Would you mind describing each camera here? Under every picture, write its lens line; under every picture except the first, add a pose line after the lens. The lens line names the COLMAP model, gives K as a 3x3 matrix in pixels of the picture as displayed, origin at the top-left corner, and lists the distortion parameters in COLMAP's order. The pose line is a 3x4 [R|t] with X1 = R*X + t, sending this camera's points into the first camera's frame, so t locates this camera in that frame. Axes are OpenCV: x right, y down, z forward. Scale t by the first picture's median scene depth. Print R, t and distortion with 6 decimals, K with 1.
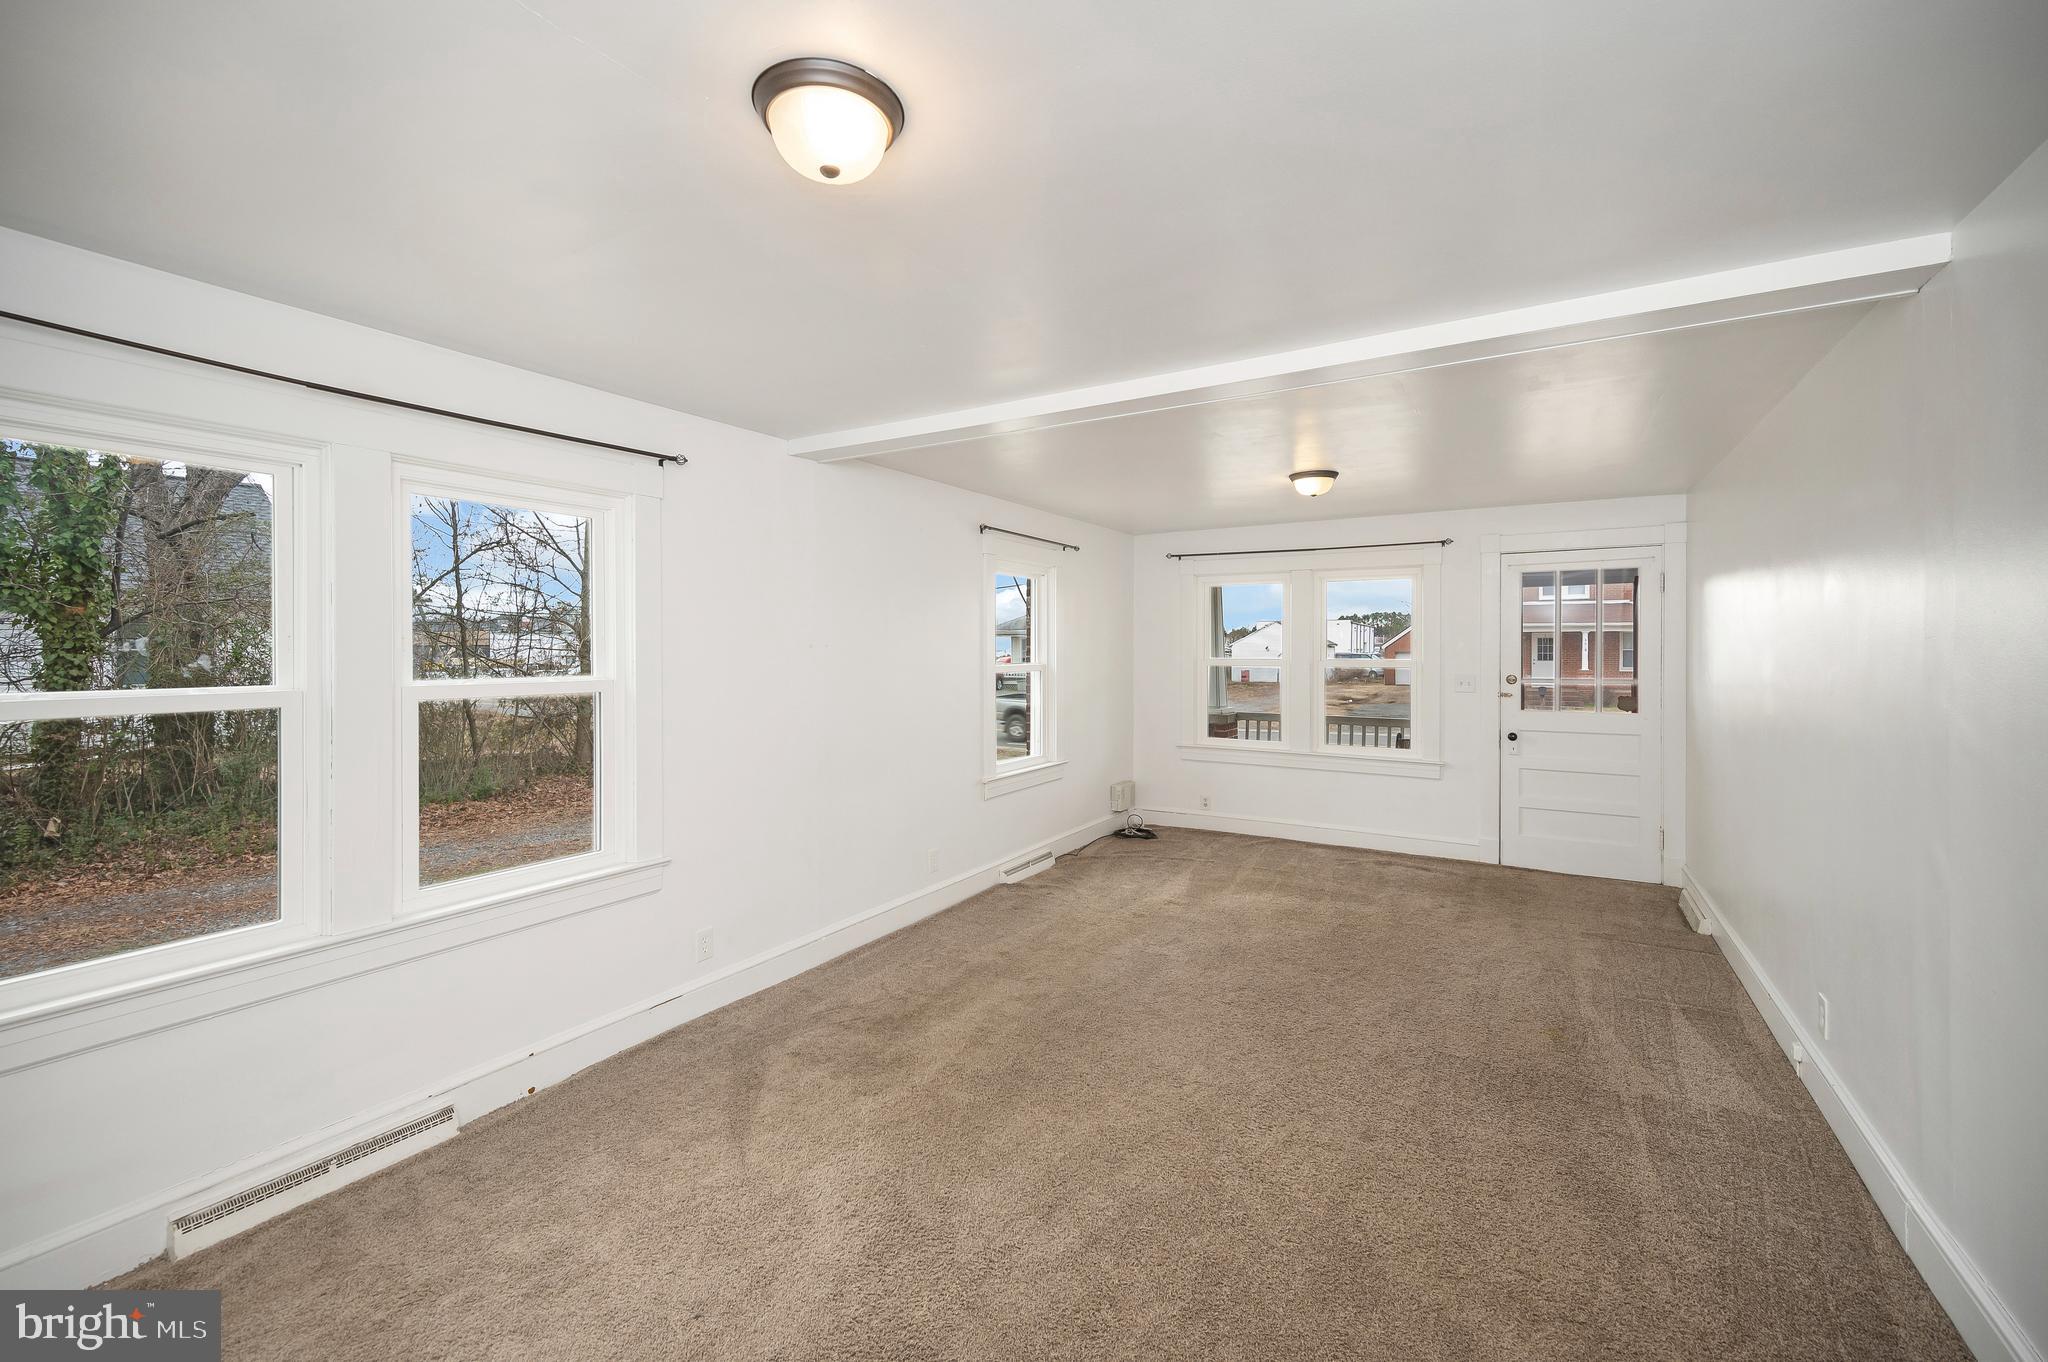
lens RADIAL K [[846.8, 0, 1018.1], [0, 846.8, 676.5], [0, 0, 1]] dist [0.007580, -0.001451]
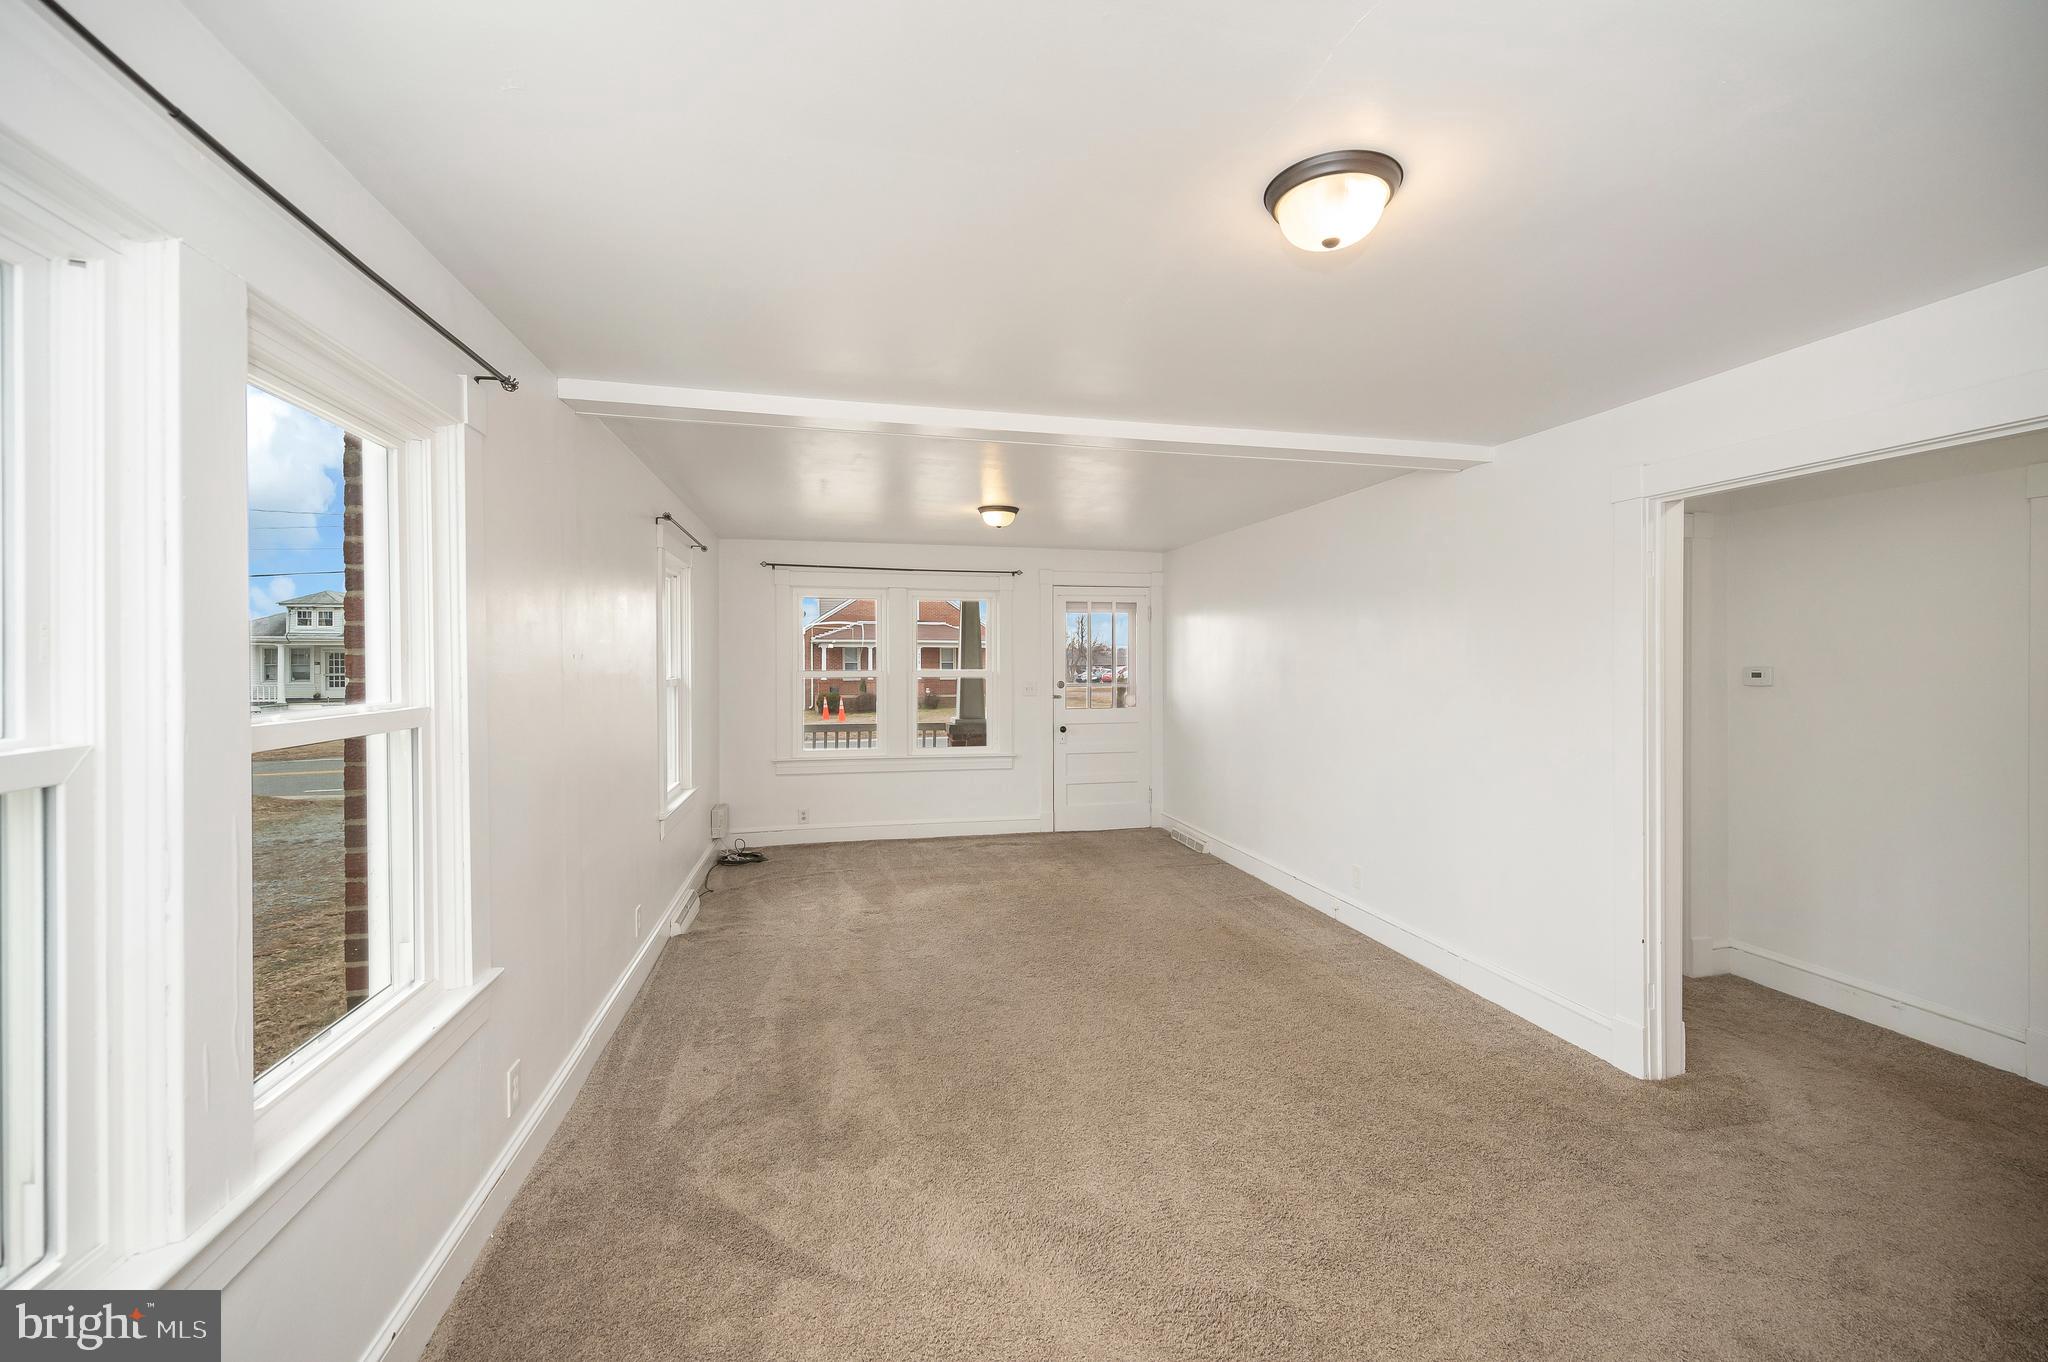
lens RADIAL K [[846.8, 0, 1046.2], [0, 846.8, 664.9], [0, 0, 1]] dist [0.007580, -0.001451]
pose [[0.701633, -0.003421, 0.712530, -0.438660], [0.023479, 0.999556, -0.018320, -0.004364], [-0.712151, 0.029583, 0.701402, 0.153807]]
